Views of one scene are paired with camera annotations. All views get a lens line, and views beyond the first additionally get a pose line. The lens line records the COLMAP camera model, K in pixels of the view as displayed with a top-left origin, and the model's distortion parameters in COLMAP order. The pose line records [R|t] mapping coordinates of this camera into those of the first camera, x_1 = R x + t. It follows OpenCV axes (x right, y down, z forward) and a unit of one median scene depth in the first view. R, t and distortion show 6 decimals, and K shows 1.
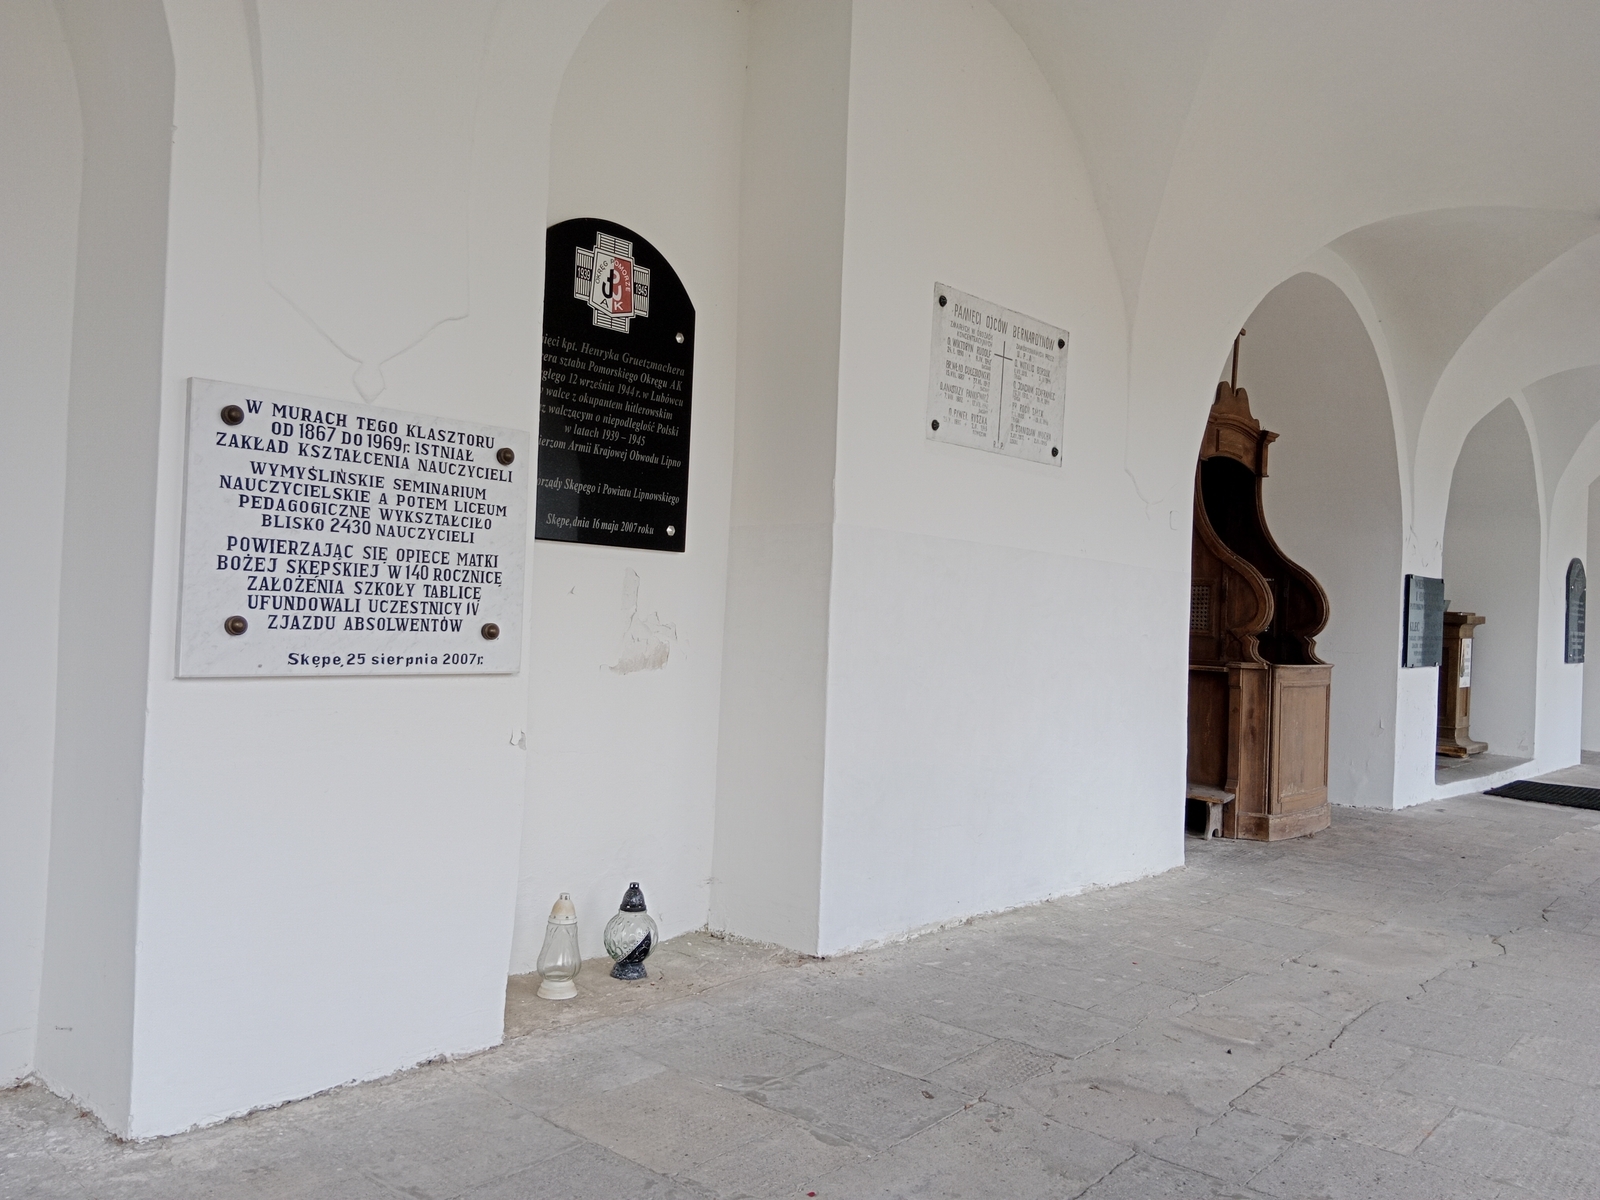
lens RADIAL K [[1233.0, 0, 800.0], [0, 1233.0, 600.0], [0, 0, 1]] dist [0.101472, -0.177945]
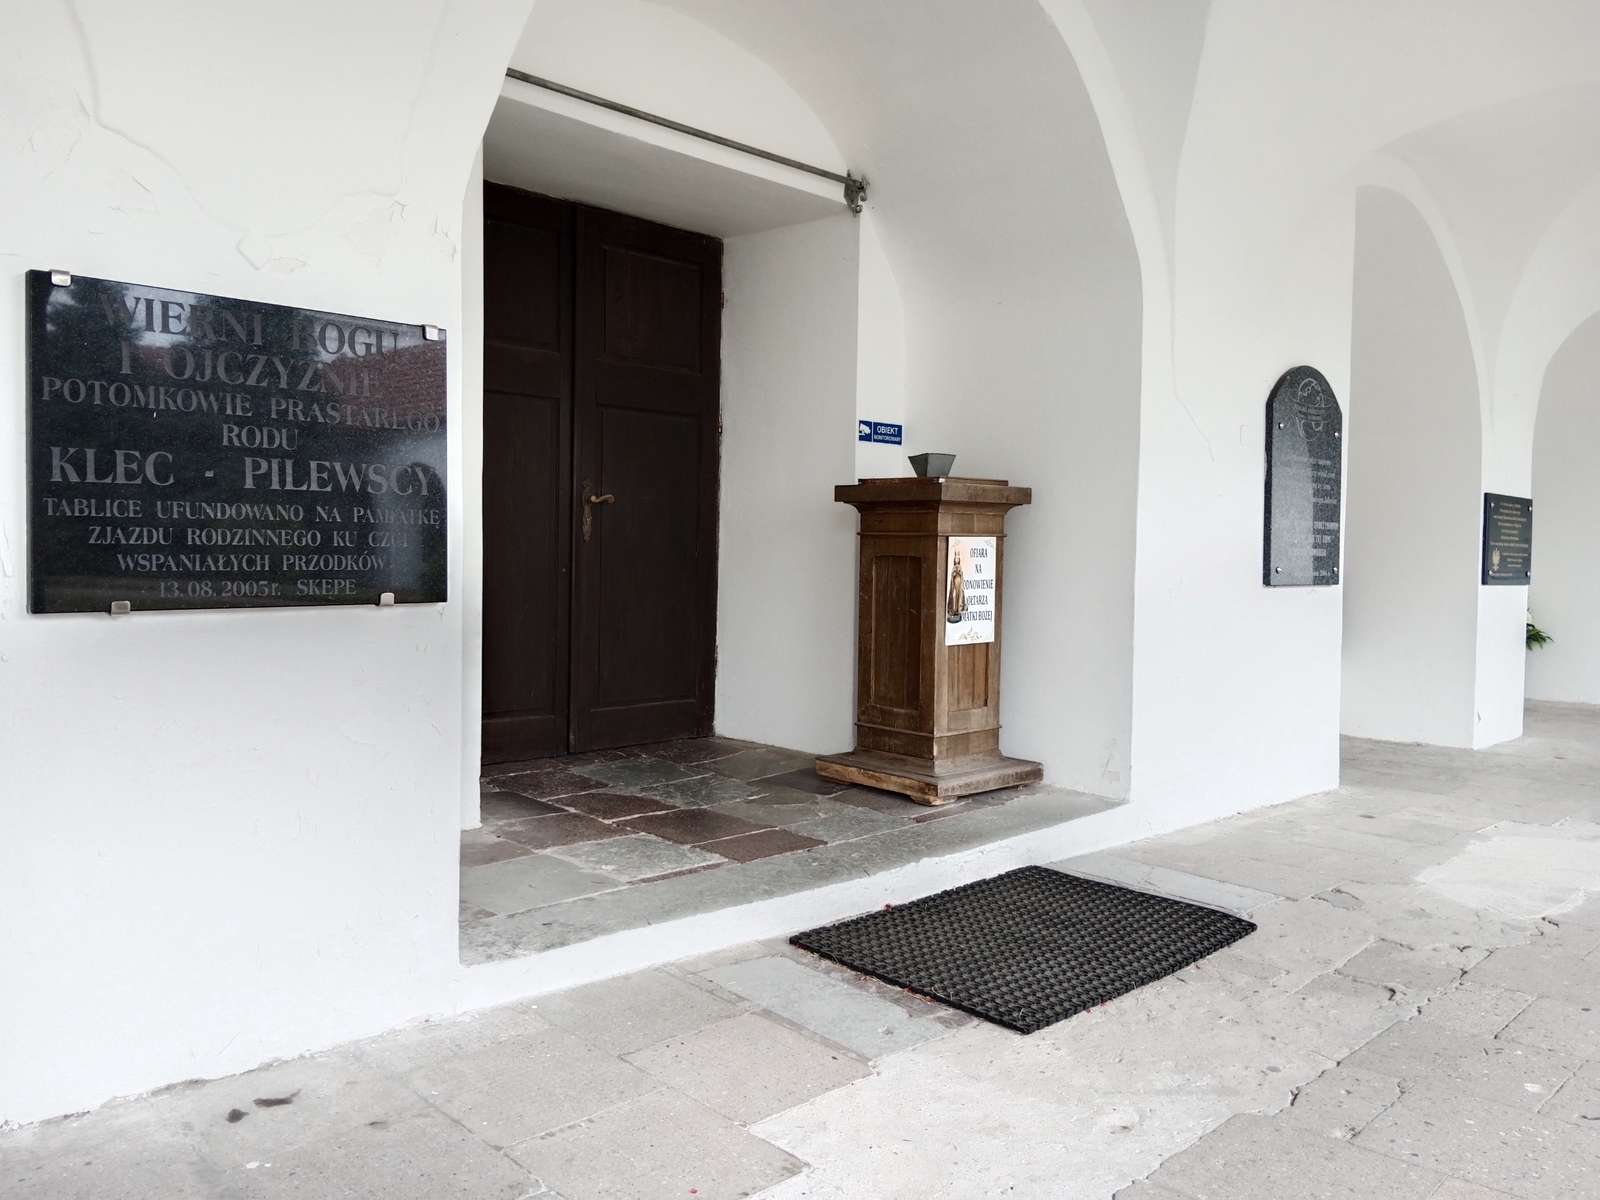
lens RADIAL K [[1233.0, 0, 800.0], [0, 1233.0, 600.0], [0, 0, 1]] dist [0.101472, -0.177945]
pose [[0.997655, -0.019096, -0.065727, 0.492958], [0.022369, 0.998528, 0.049421, 0.029858], [0.064687, -0.050775, 0.996613, 0.543622]]
